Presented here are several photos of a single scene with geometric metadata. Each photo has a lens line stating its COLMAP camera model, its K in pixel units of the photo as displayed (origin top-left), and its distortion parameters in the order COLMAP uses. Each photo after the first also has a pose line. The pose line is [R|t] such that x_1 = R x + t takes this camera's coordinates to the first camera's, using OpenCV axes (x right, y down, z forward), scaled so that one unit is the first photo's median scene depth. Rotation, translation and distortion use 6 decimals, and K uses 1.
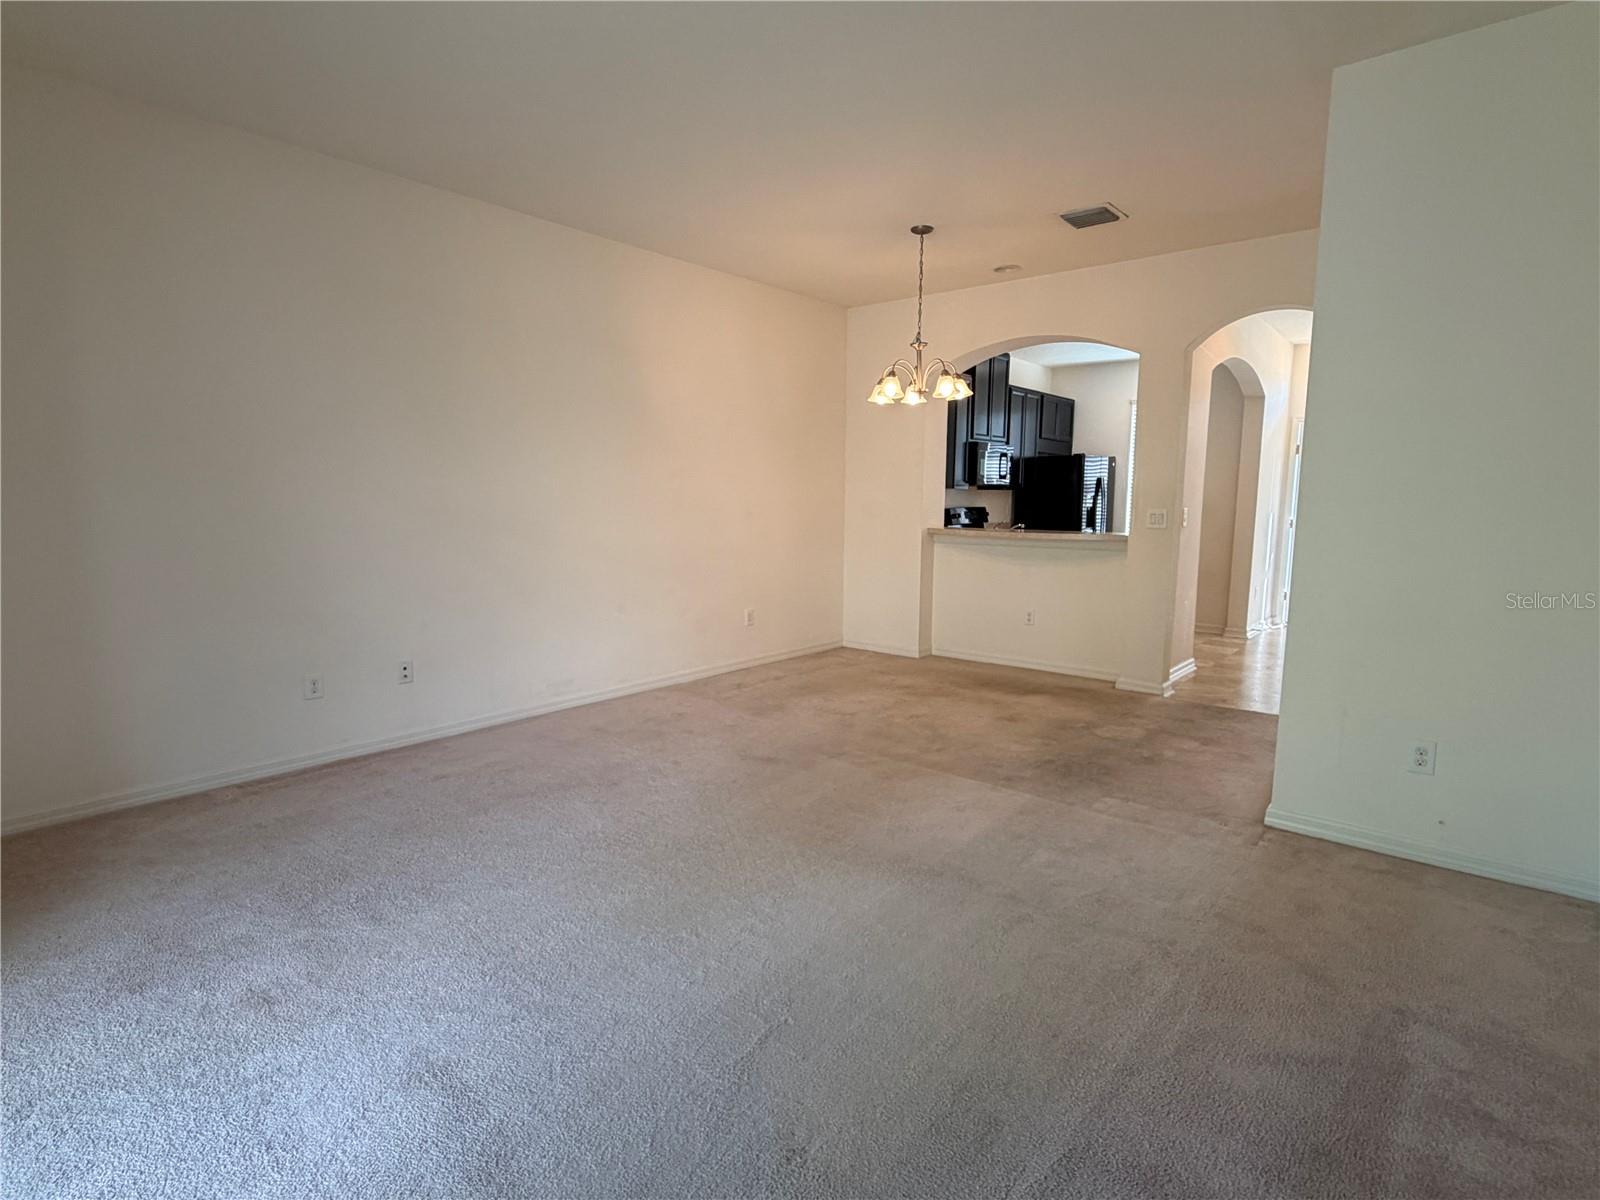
lens RADIAL K [[802.5, 0, 801.8], [0, 802.5, 602.5], [0, 0, 1]] dist [-0.002726, 0.000324]
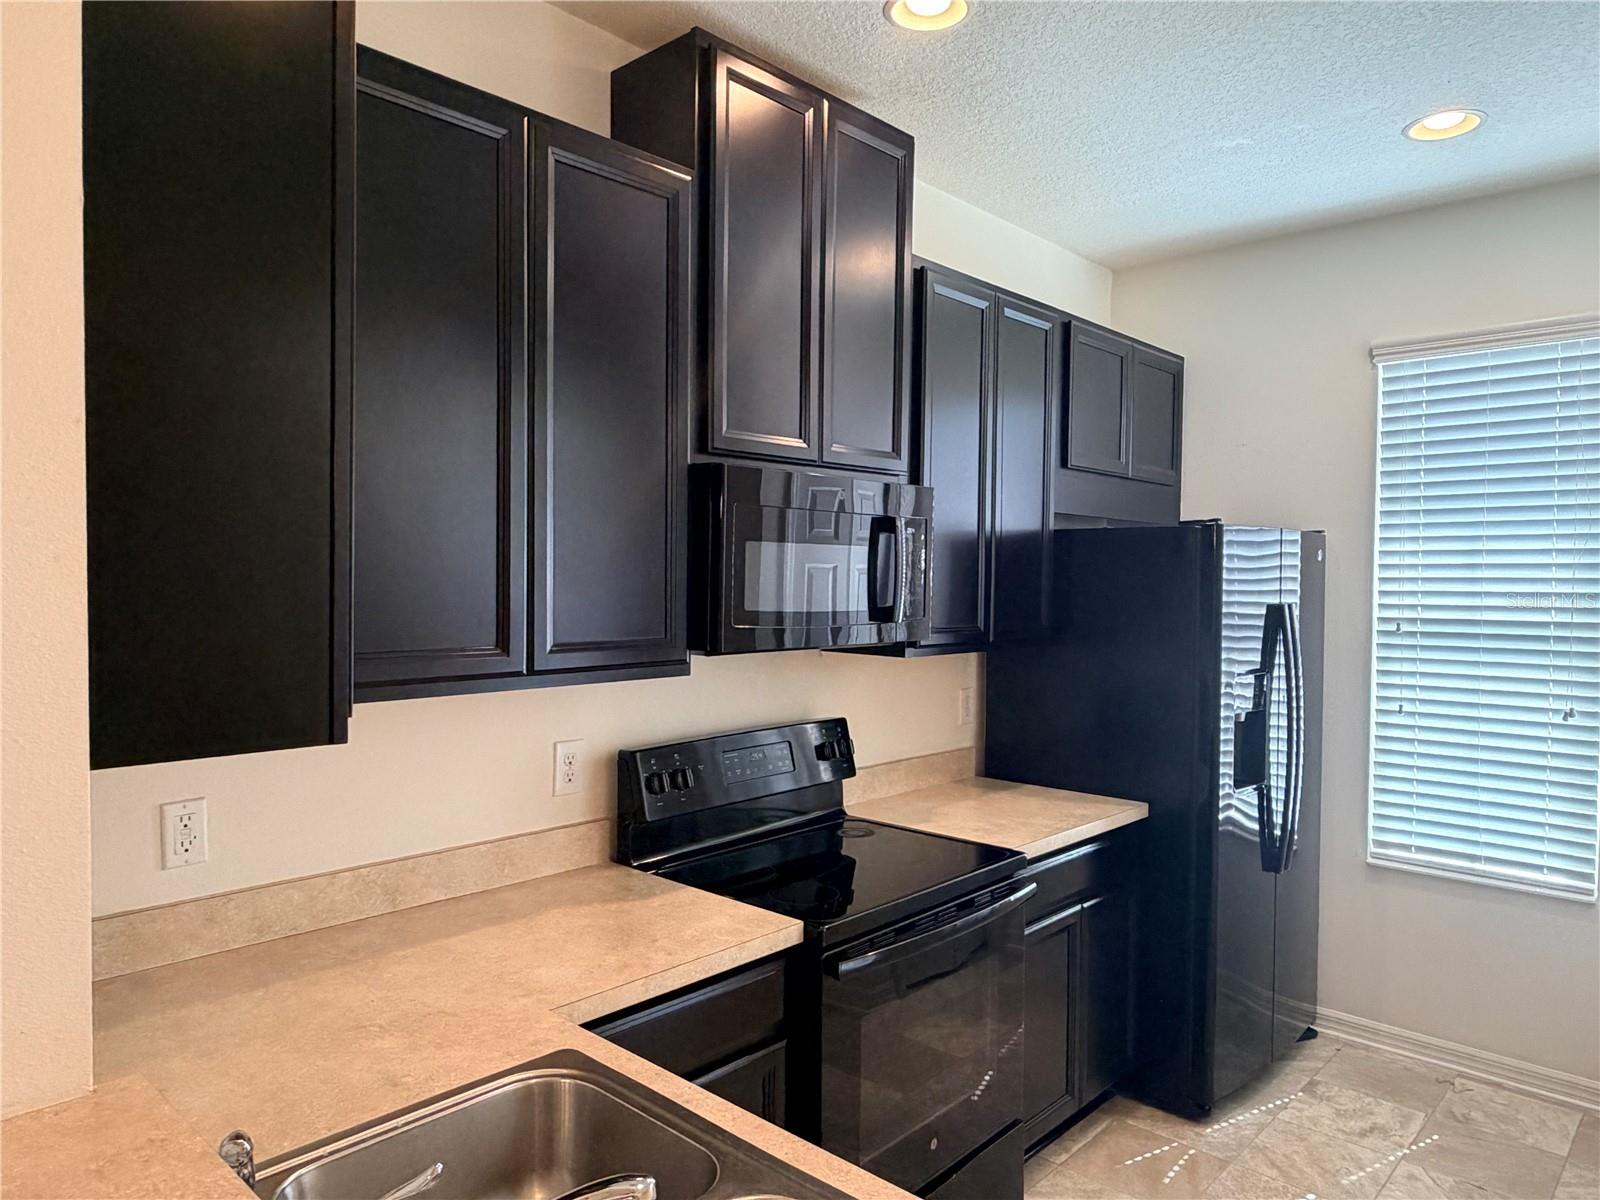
lens RADIAL K [[1069.5, 0, 796.7], [0, 1069.5, 599.3], [0, 0, 1]] dist [-0.001796, 0.002796]
pose [[0.998347, 0.006722, -0.057086, 0.339132], [-0.013344, 0.993111, -0.116412, -0.168263], [0.055910, 0.116981, 0.991559, 0.934507]]
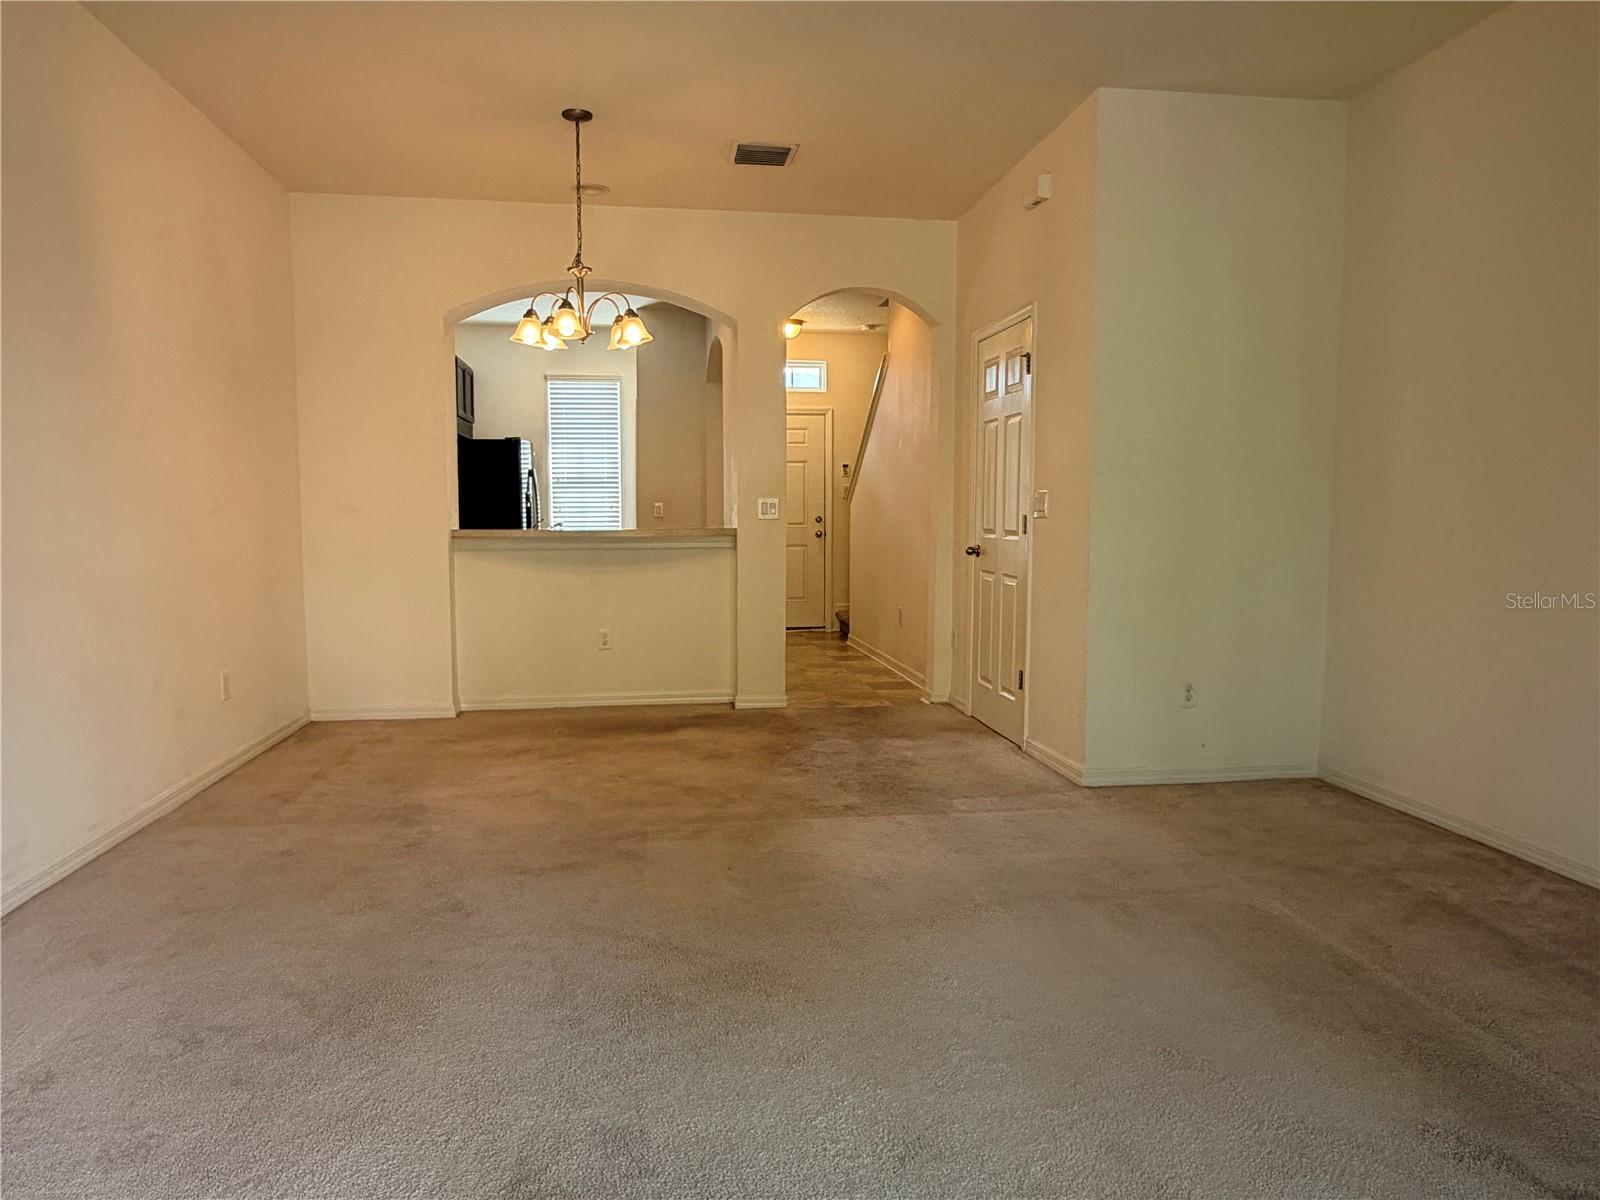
lens RADIAL K [[1069.5, 0, 797.8], [0, 1069.5, 599.9], [0, 0, 1]] dist [-0.001796, 0.002796]
pose [[0.668285, -0.067339, 0.740851, -0.358960], [0.102248, 0.994757, -0.001815, 0.000690], [-0.736845, 0.076963, 0.671667, 0.170694]]
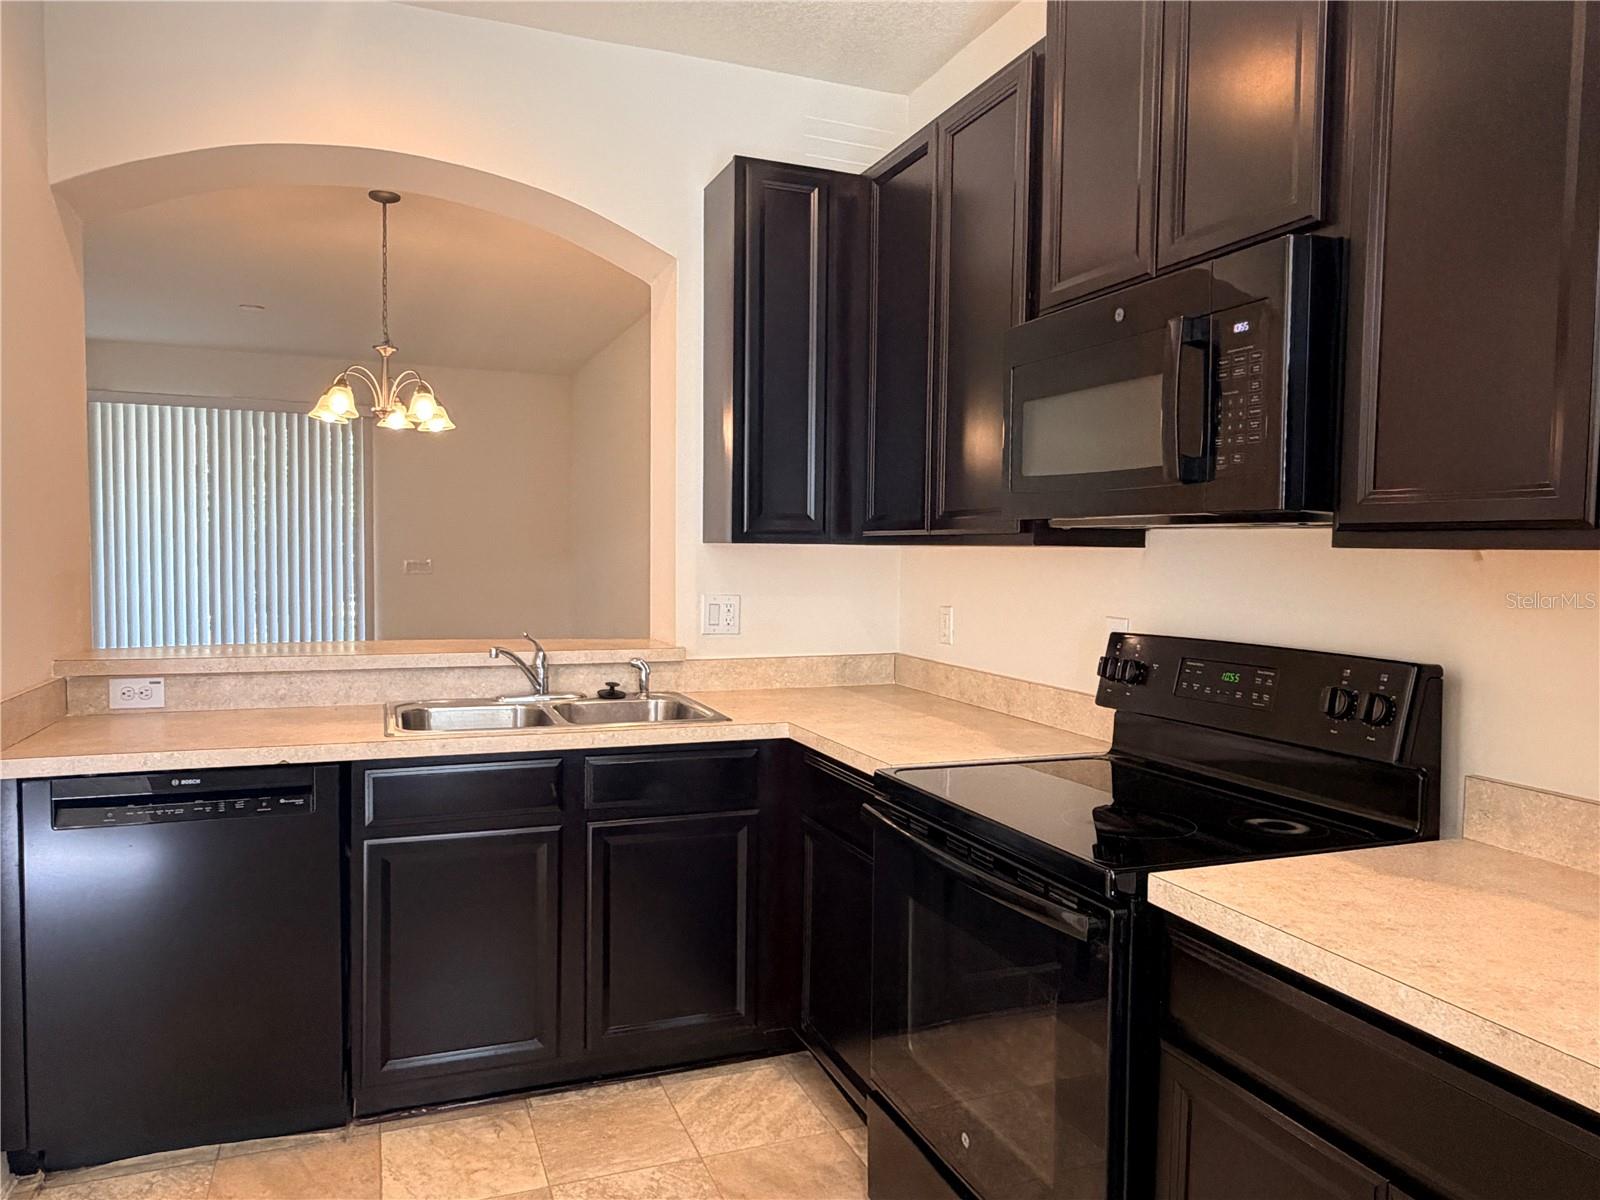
lens RADIAL K [[1069.5, 0, 793.4], [0, 1069.5, 603.4], [0, 0, 1]] dist [-0.001796, 0.002796]
pose [[-0.481853, 0.032411, -0.875653, 0.654896], [-0.140062, 0.983618, 0.113480, -0.195979], [0.864986, 0.177327, -0.469419, 1.421213]]
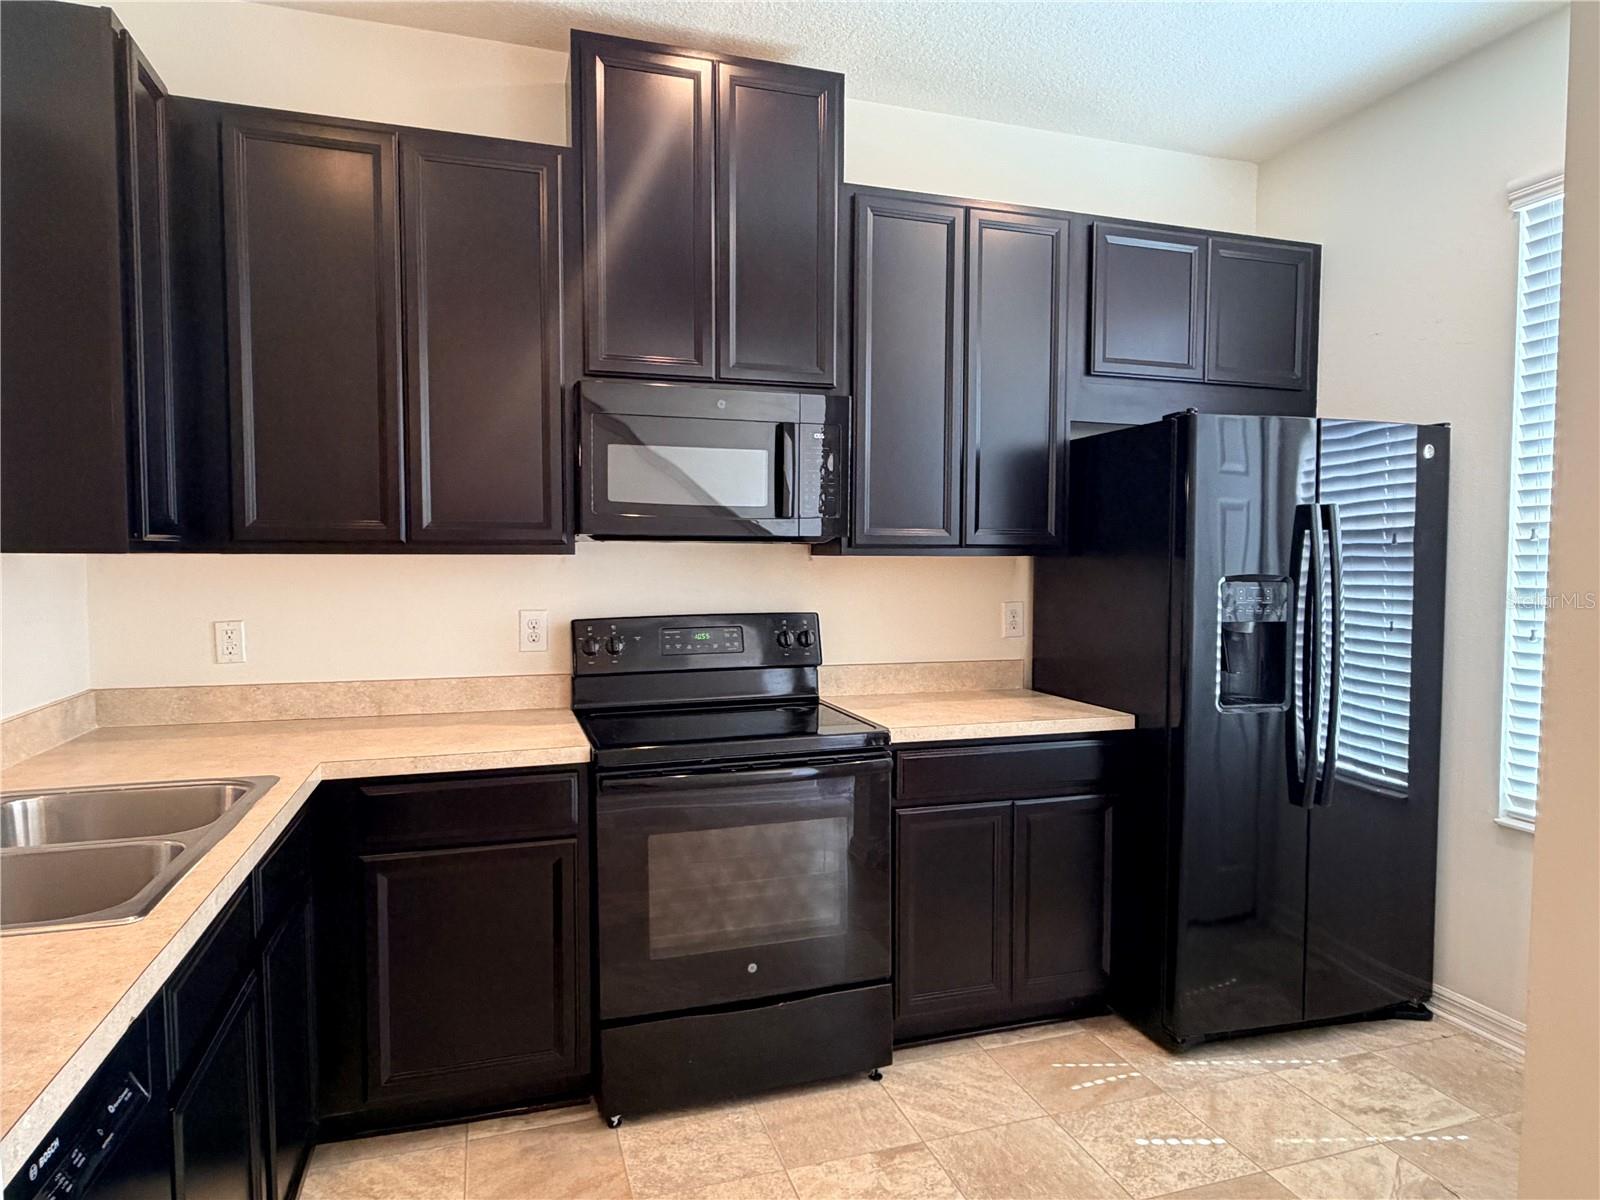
lens RADIAL K [[965.4, 0, 797.2], [0, 965.4, 601.3], [0, 0, 1]] dist [-0.002262, 0.002803]
pose [[0.842538, 0.022435, -0.538169, 0.595120], [-0.073453, 0.994584, -0.073534, -0.139984], [0.533605, 0.101485, 0.839623, 1.006558]]
